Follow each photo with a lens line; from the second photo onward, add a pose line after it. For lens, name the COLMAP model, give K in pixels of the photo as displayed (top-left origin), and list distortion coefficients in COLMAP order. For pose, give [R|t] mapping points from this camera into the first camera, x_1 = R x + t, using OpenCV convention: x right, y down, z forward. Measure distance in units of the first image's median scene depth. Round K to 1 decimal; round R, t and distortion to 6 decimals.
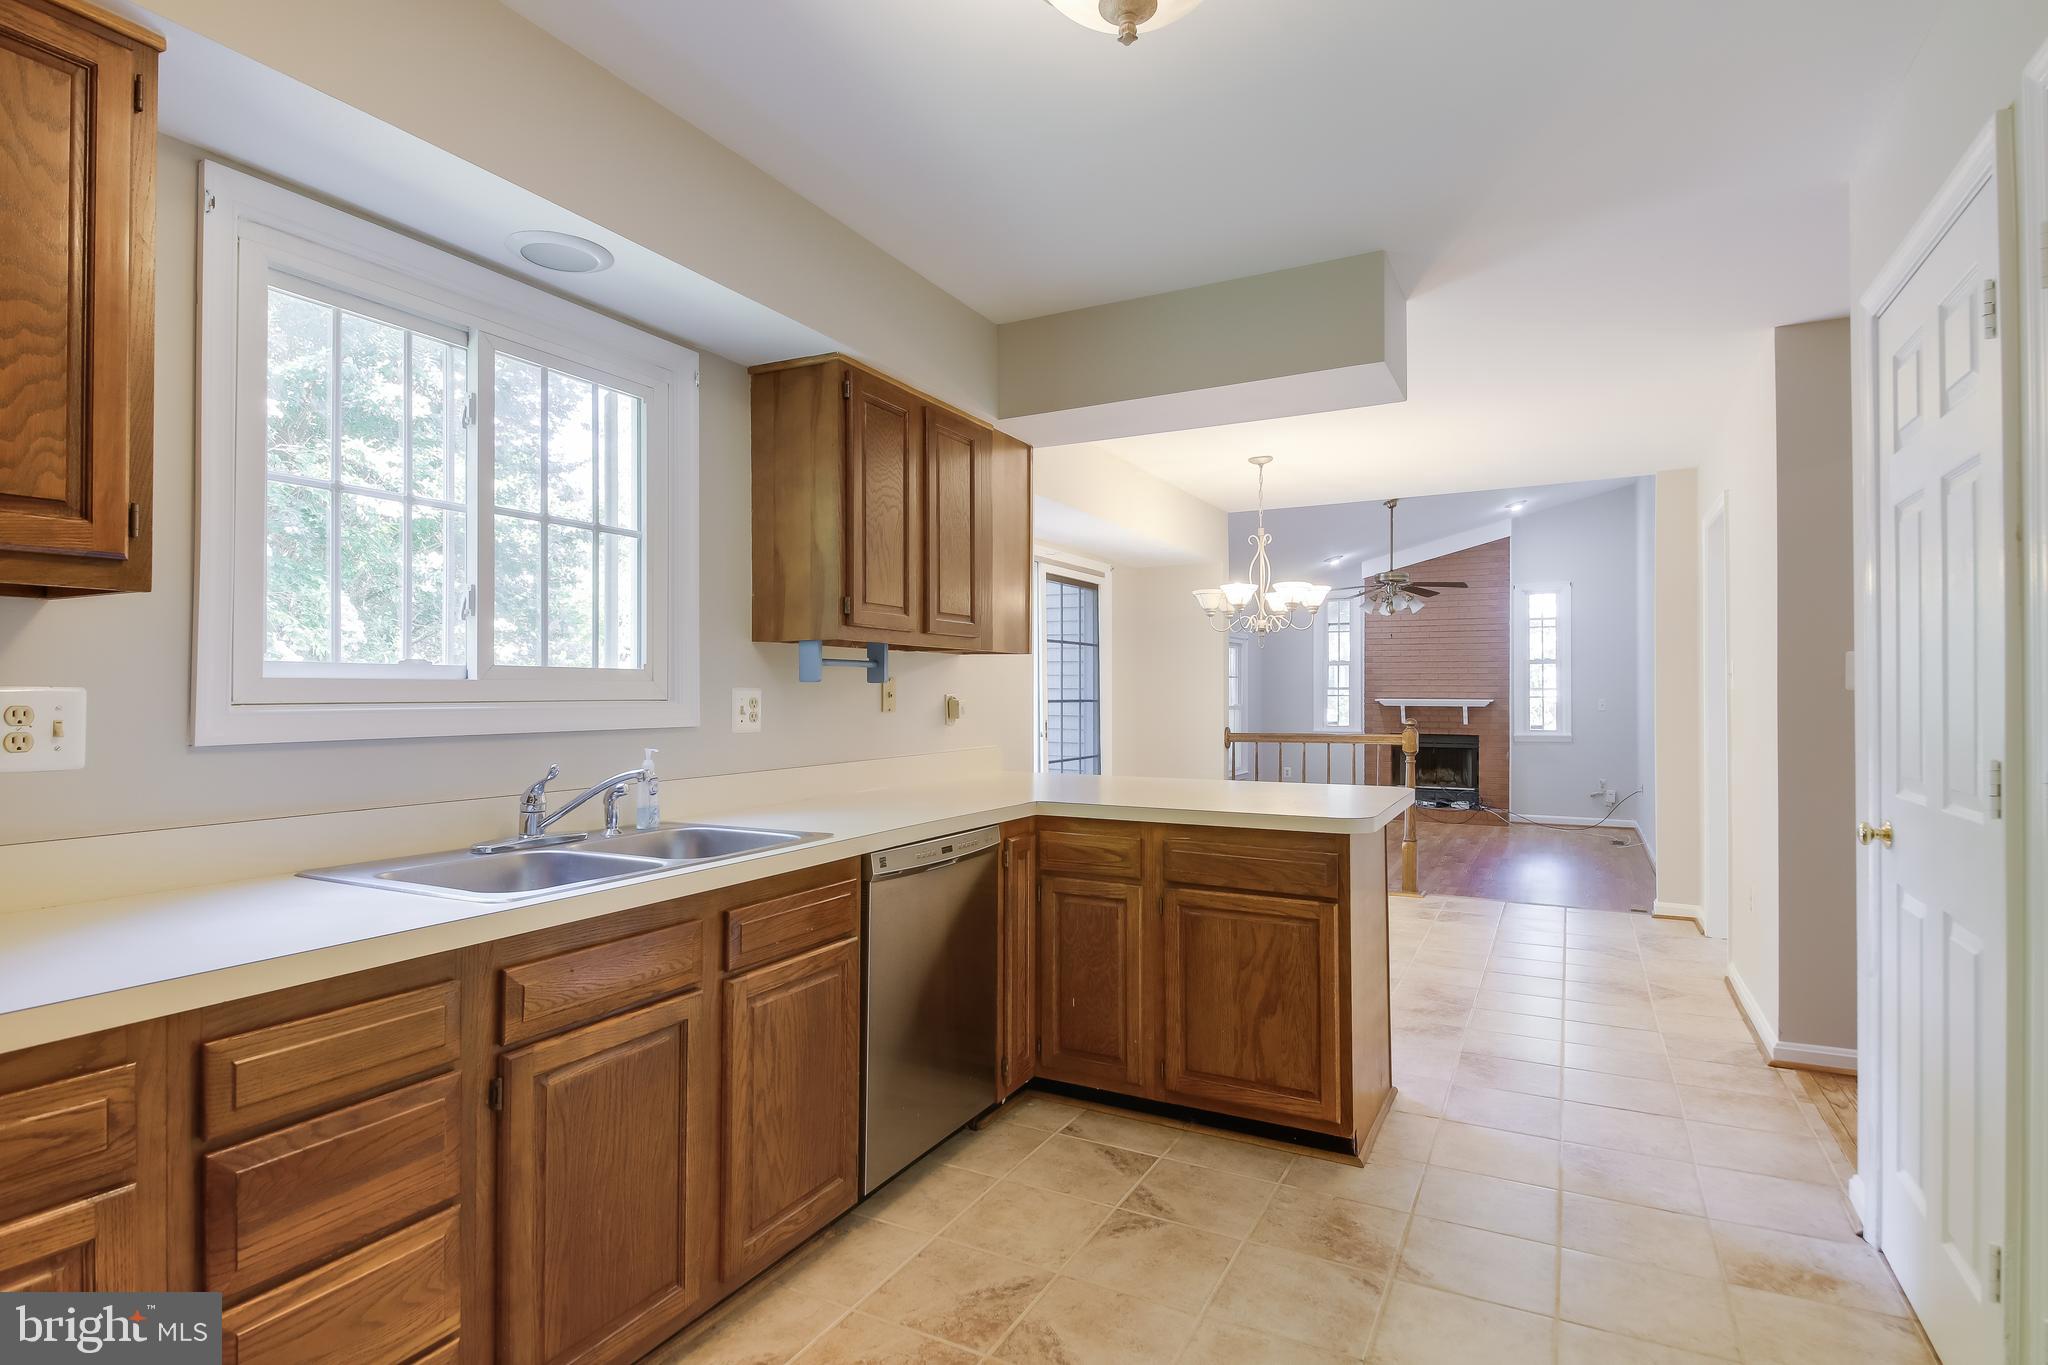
lens RADIAL K [[1041.3, 0, 1014.9], [0, 1041.3, 688.0], [0, 0, 1]] dist [0.029731, -0.017219]
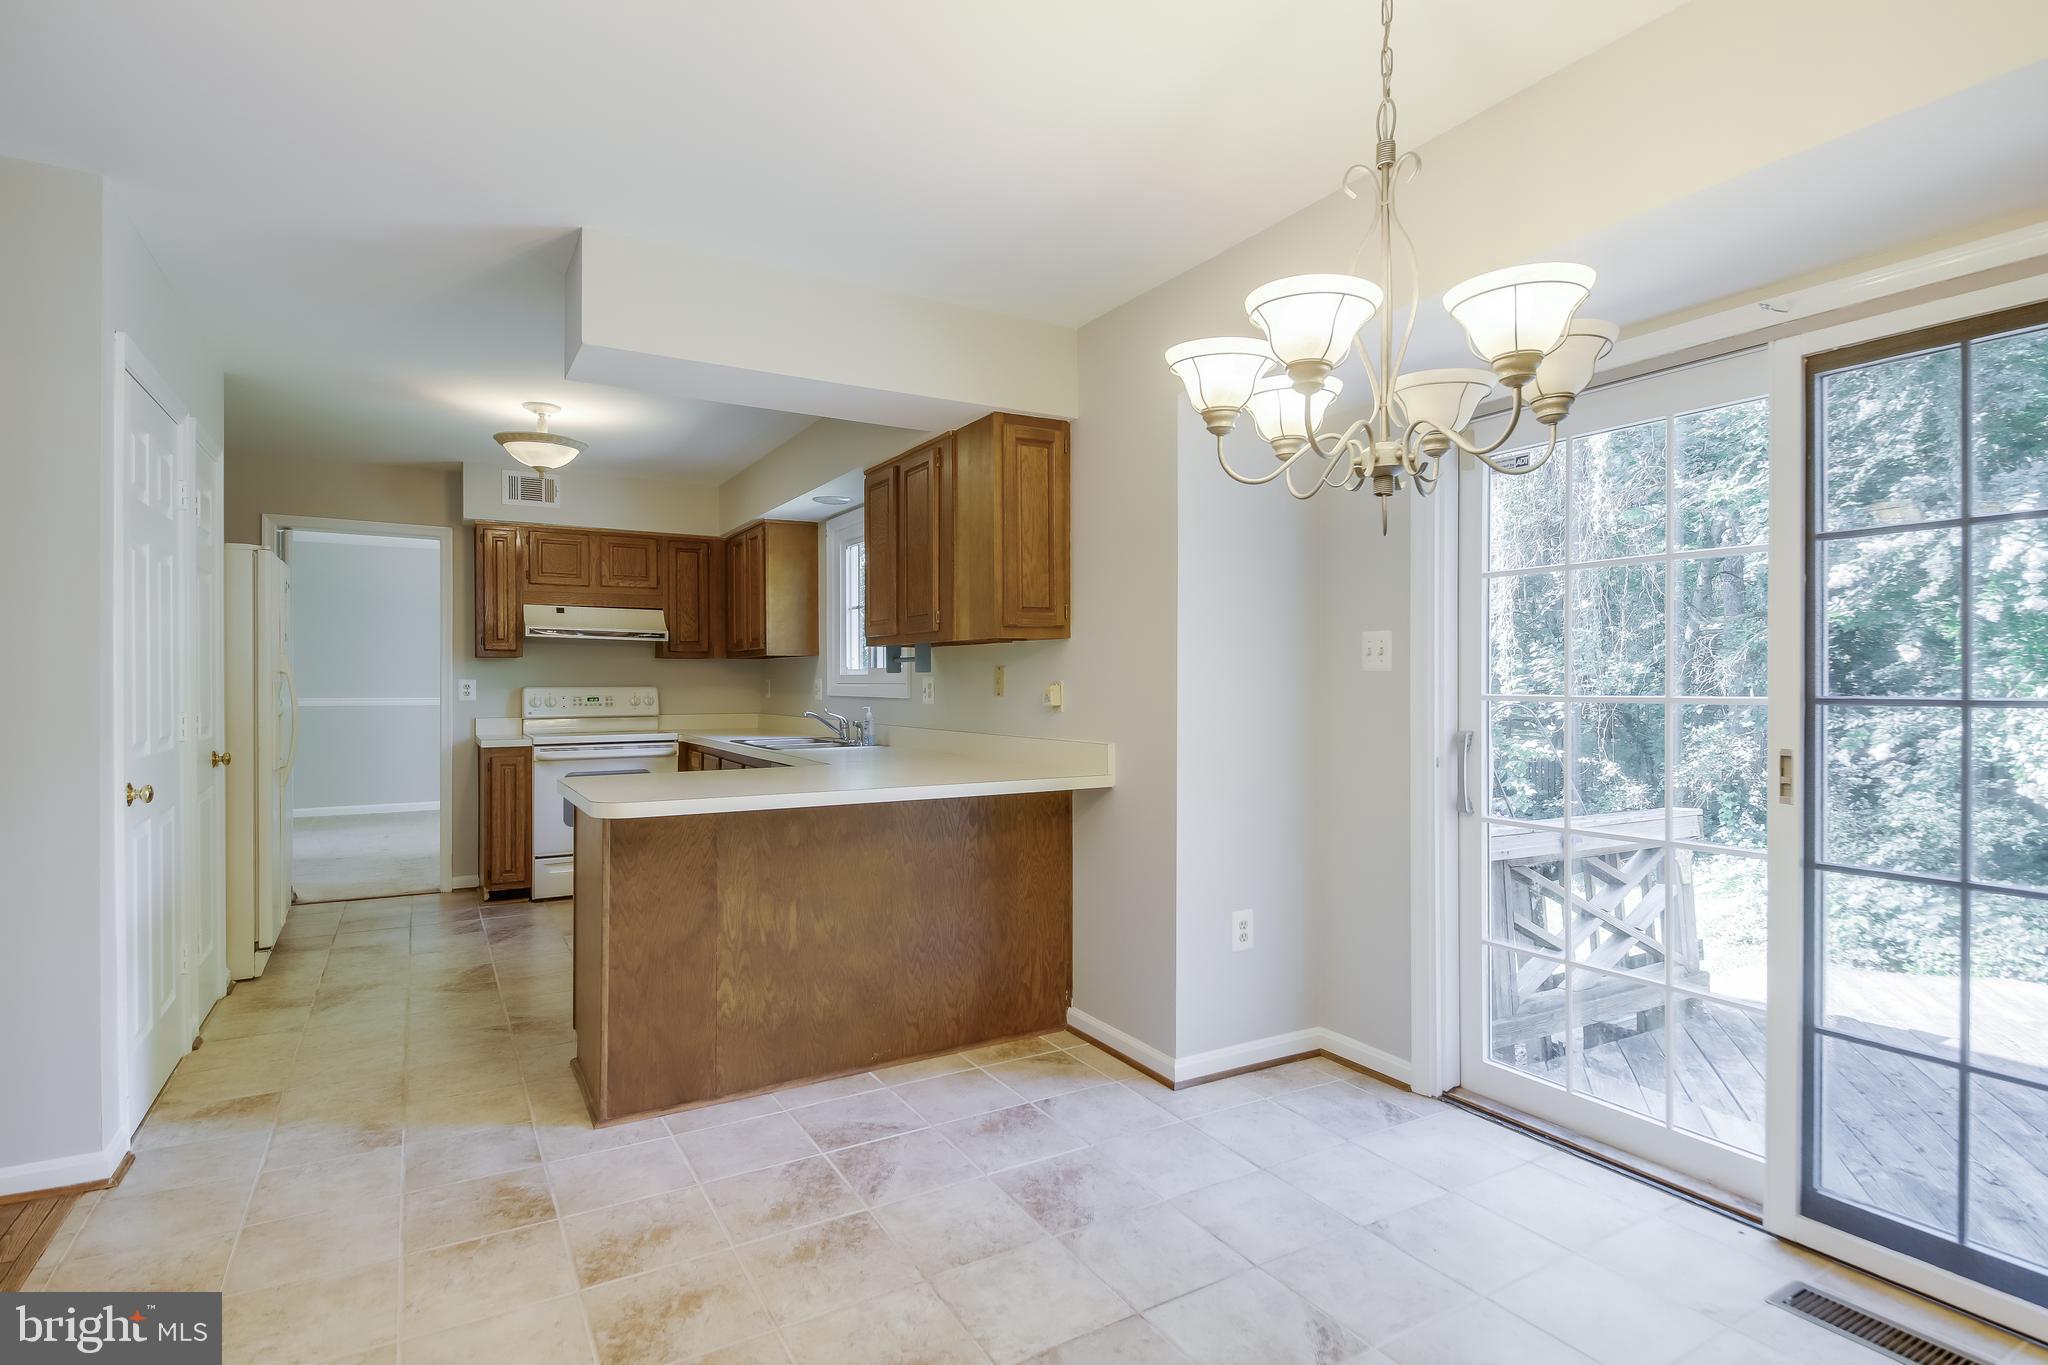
lens RADIAL K [[1041.3, 0, 1036.5], [0, 1041.3, 687.9], [0, 0, 1]] dist [0.029731, -0.017219]
pose [[-0.524294, 0.007795, -0.851502, 0.258566], [0.006447, 0.999966, 0.005184, 0.002370], [0.851513, -0.002771, -0.524326, 0.500788]]
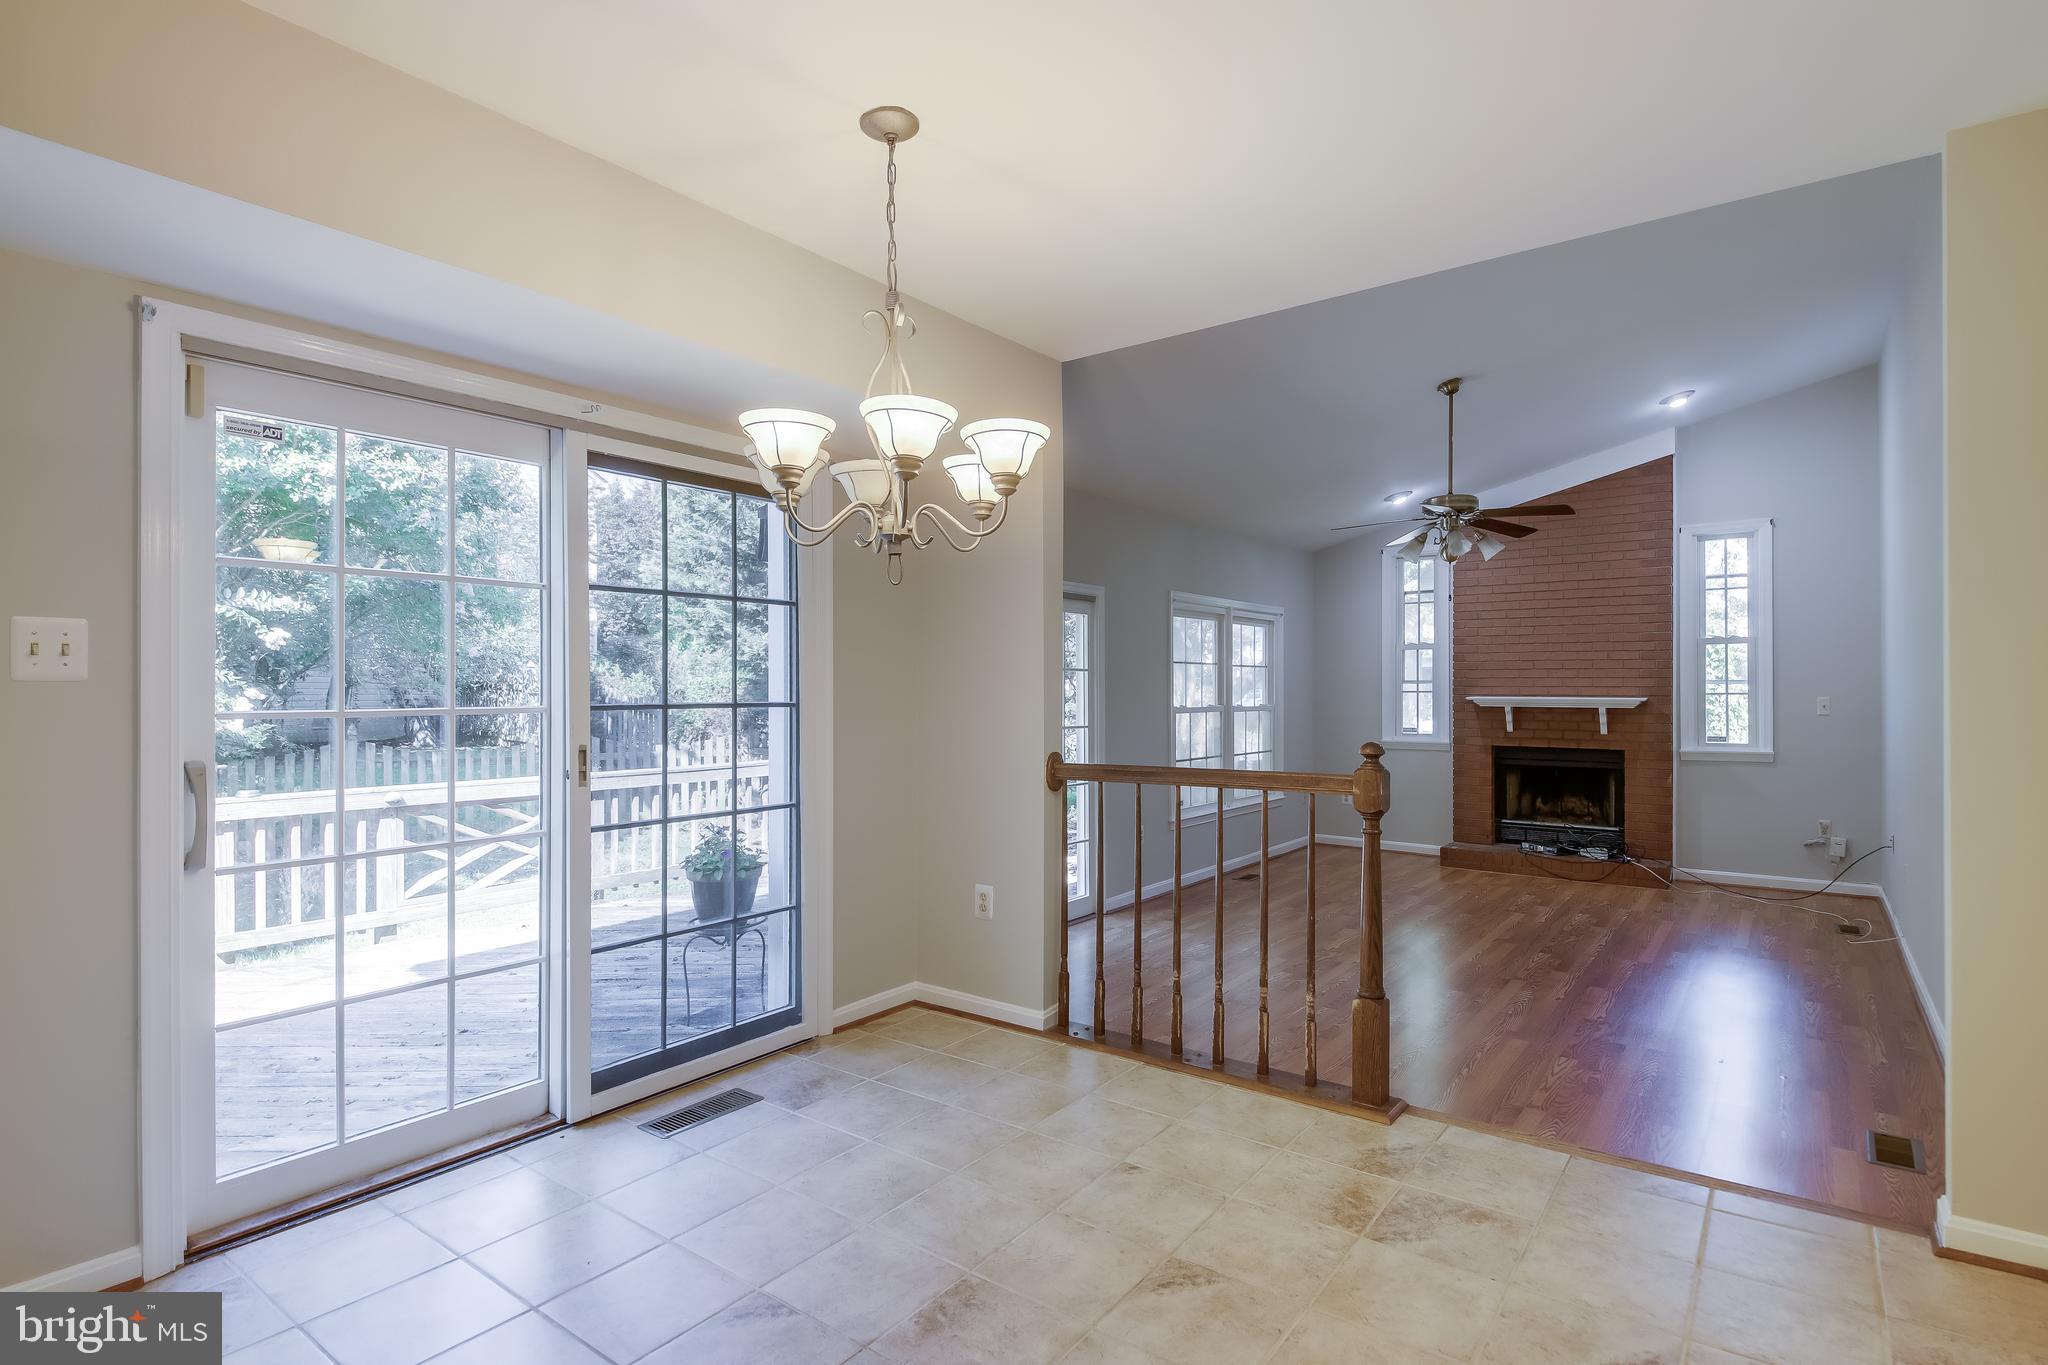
lens RADIAL K [[1041.3, 0, 1008.2], [0, 1041.3, 683.2], [0, 0, 1]] dist [0.029731, -0.017219]
pose [[0.987978, -0.000976, -0.154589, 0.156163], [0.001113, 0.999999, 0.000800, 0.000621], [0.154589, -0.000963, 0.987978, 0.269695]]
